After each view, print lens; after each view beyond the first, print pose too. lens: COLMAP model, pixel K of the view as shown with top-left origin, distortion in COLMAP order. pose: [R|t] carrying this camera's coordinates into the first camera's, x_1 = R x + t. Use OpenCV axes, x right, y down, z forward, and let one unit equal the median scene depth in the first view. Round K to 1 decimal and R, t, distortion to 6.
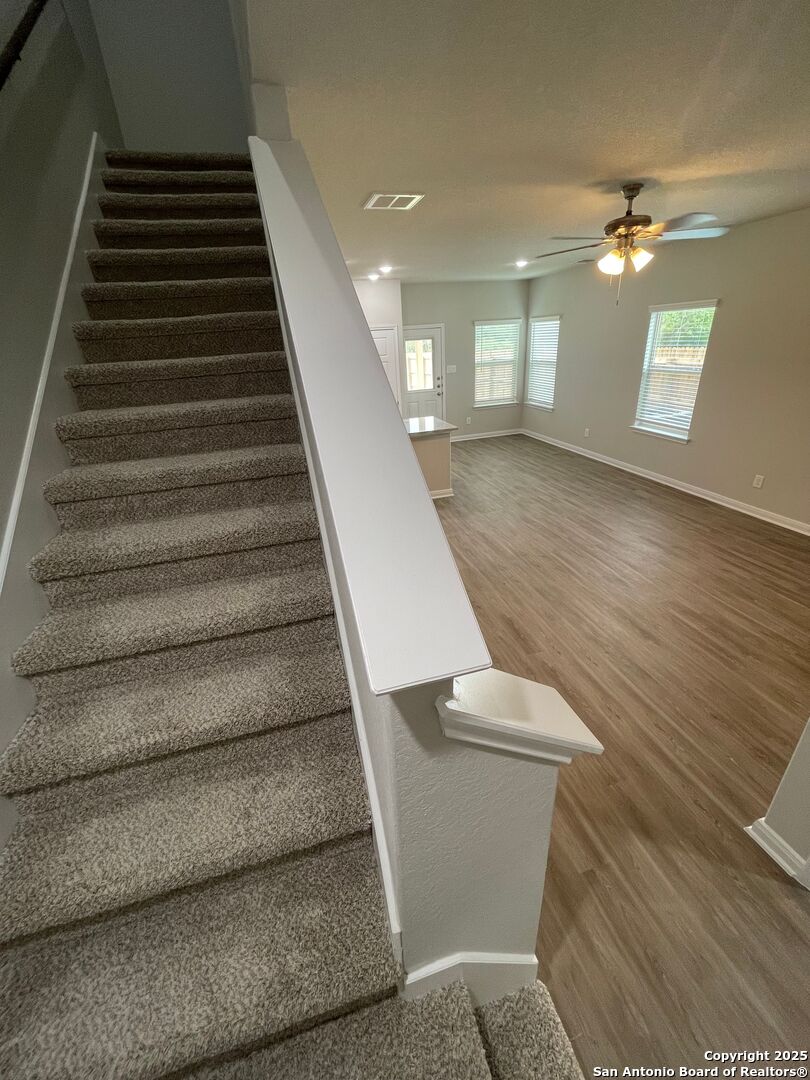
lens RADIAL K [[435.3, 0, 405.8], [0, 435.3, 539.6], [0, 0, 1]] dist [-0.001125, 0.000035]
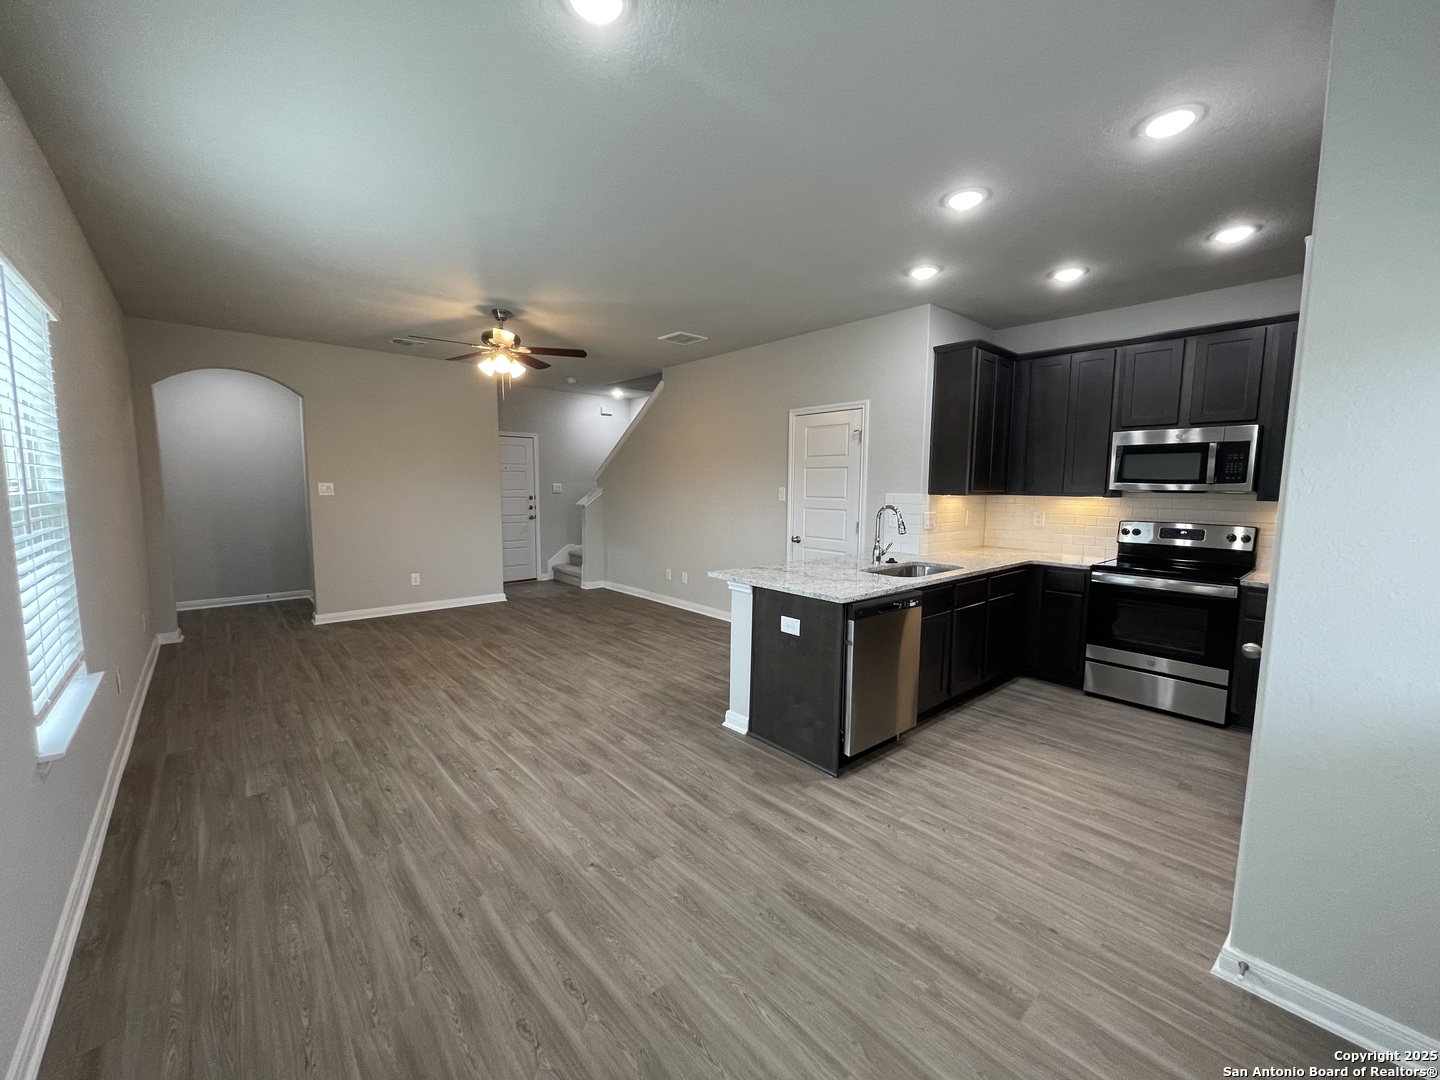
lens RADIAL K [[580.5, 0, 715.2], [0, 580.5, 540.6], [0, 0, 1]] dist [-0.001125, 0.000035]
pose [[-0.901368, 0.093165, -0.422913, 0.351020], [-0.141876, 0.859156, 0.491653, -0.555260], [0.409154, 0.503161, -0.761198, 1.344931]]
